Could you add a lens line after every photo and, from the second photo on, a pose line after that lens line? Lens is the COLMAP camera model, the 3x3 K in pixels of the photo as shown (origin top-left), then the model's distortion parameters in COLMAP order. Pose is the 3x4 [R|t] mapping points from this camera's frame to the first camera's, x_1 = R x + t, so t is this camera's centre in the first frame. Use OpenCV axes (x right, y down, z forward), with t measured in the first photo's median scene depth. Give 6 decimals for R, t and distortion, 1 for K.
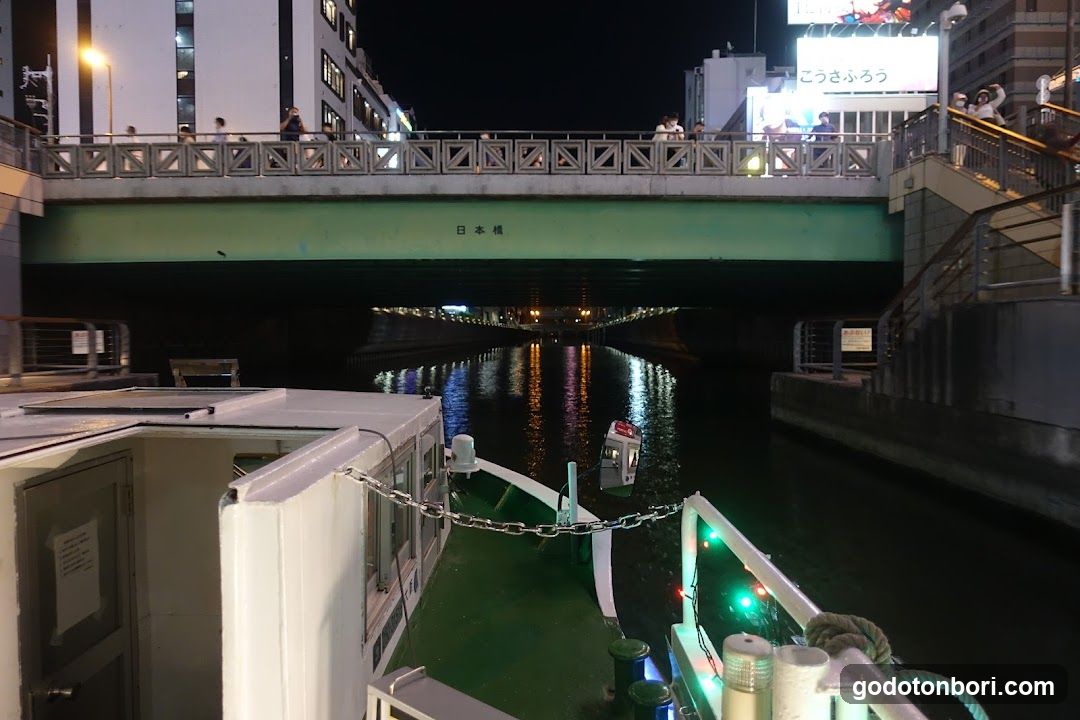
lens RADIAL K [[741.3, 0, 540.0], [0, 741.3, 360.0], [0, 0, 1]] dist [-0.004341, -0.003292]
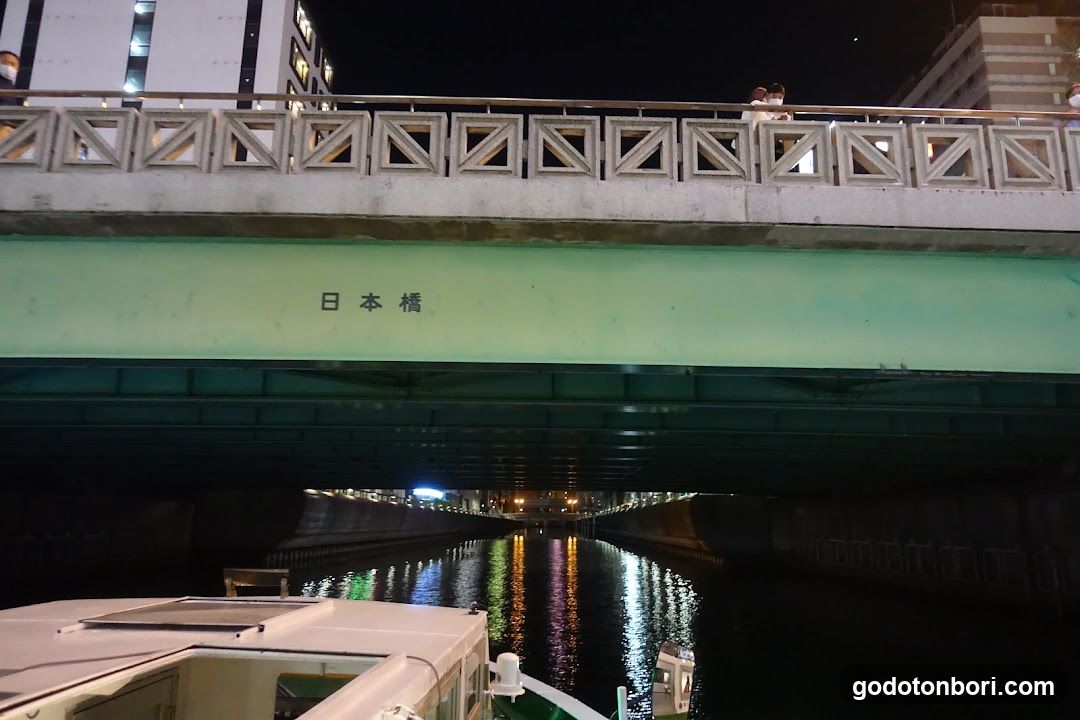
lens RADIAL K [[741.3, 0, 540.0], [0, 741.3, 360.0], [0, 0, 1]] dist [-0.004341, -0.003292]
pose [[0.999749, 0.014232, 0.017280, 0.015876], [-0.009467, 0.968268, -0.249733, -0.026924], [-0.020286, 0.249507, 0.968160, 0.562631]]
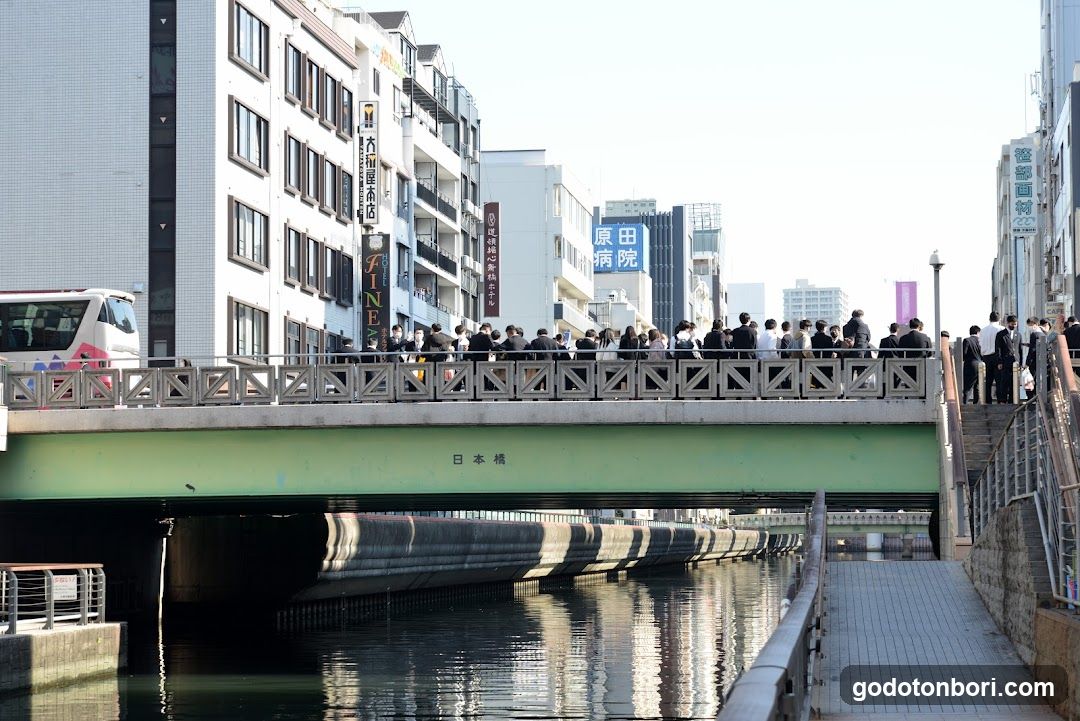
lens RADIAL K [[2682.4, 0, 540.0], [0, 2682.4, 360.5], [0, 0, 1]] dist [-0.054204, -0.261176]
pose [[0.992488, -0.011087, -0.121837, 0.376516], [-0.001798, 0.994456, -0.105137, 0.041364], [0.122327, 0.104566, 0.986966, -2.124120]]
